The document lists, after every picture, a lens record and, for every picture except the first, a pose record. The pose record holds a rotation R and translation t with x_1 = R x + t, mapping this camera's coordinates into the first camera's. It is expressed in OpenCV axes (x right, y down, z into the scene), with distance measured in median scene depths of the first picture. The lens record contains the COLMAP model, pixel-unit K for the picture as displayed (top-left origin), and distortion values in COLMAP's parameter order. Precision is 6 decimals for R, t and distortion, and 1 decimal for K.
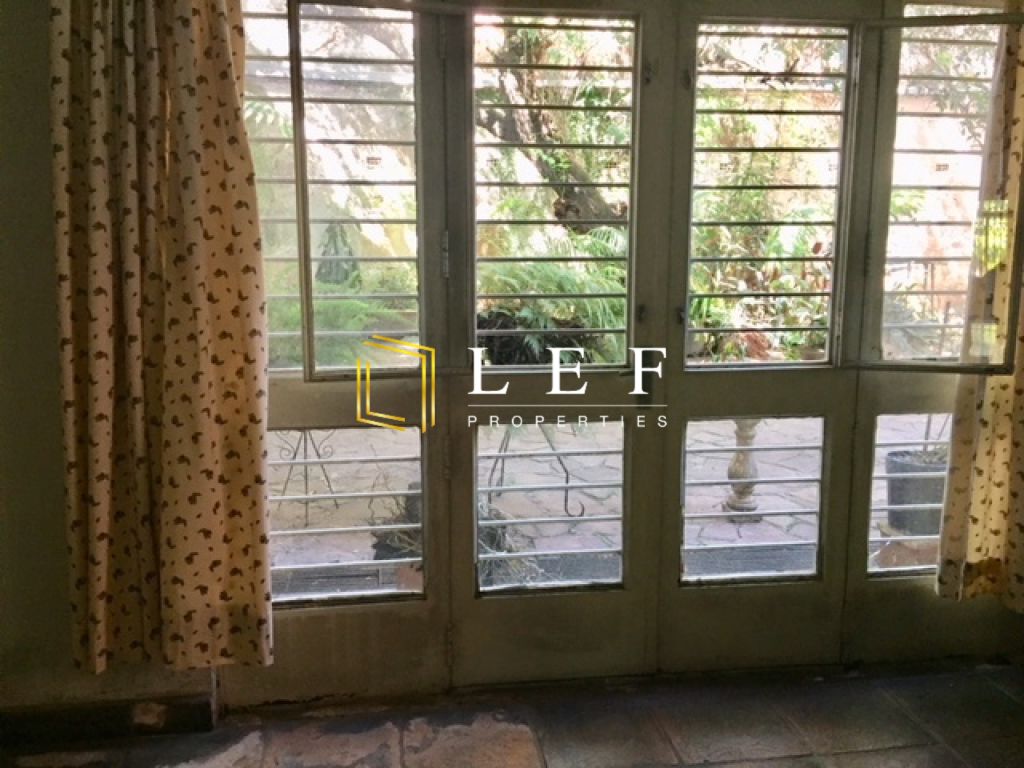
lens RADIAL K [[892.3, 0, 512.0], [0, 892.3, 384.0], [0, 0, 1]] dist [0.031515, -0.012931]
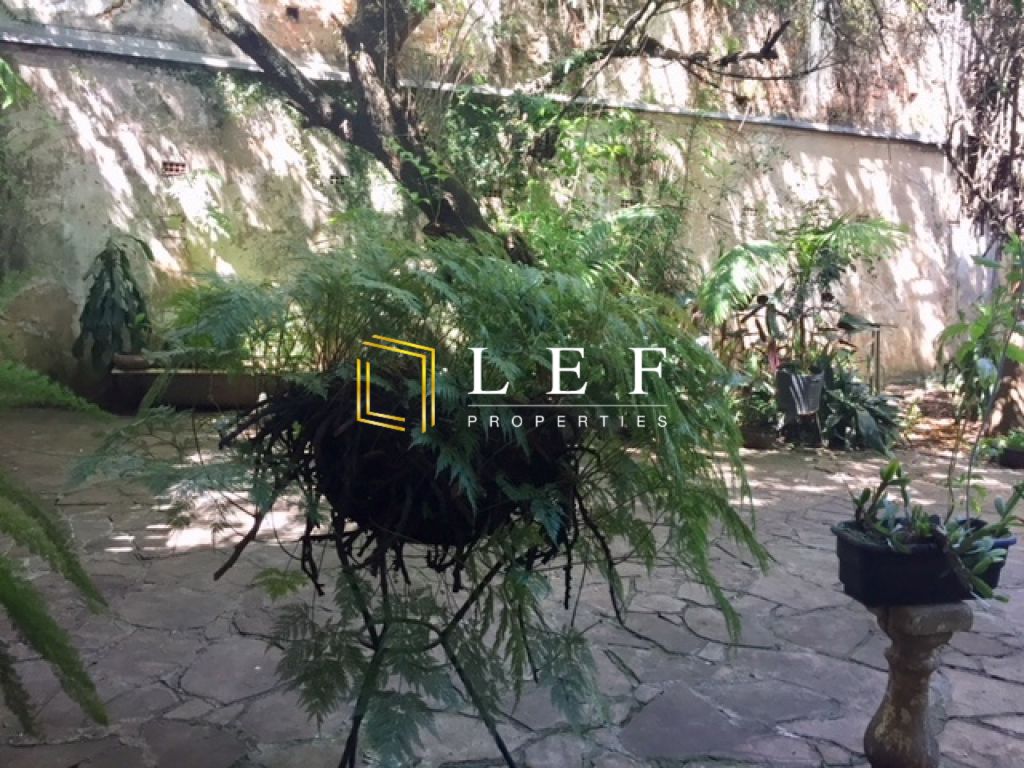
lens RADIAL K [[892.3, 0, 512.0], [0, 892.3, 384.0], [0, 0, 1]] dist [0.031515, -0.012931]
pose [[0.984816, 0.014013, 0.173037, -0.006219], [-0.001762, 0.997492, -0.070755, -0.021654], [-0.173594, 0.069376, 0.982371, 0.257740]]
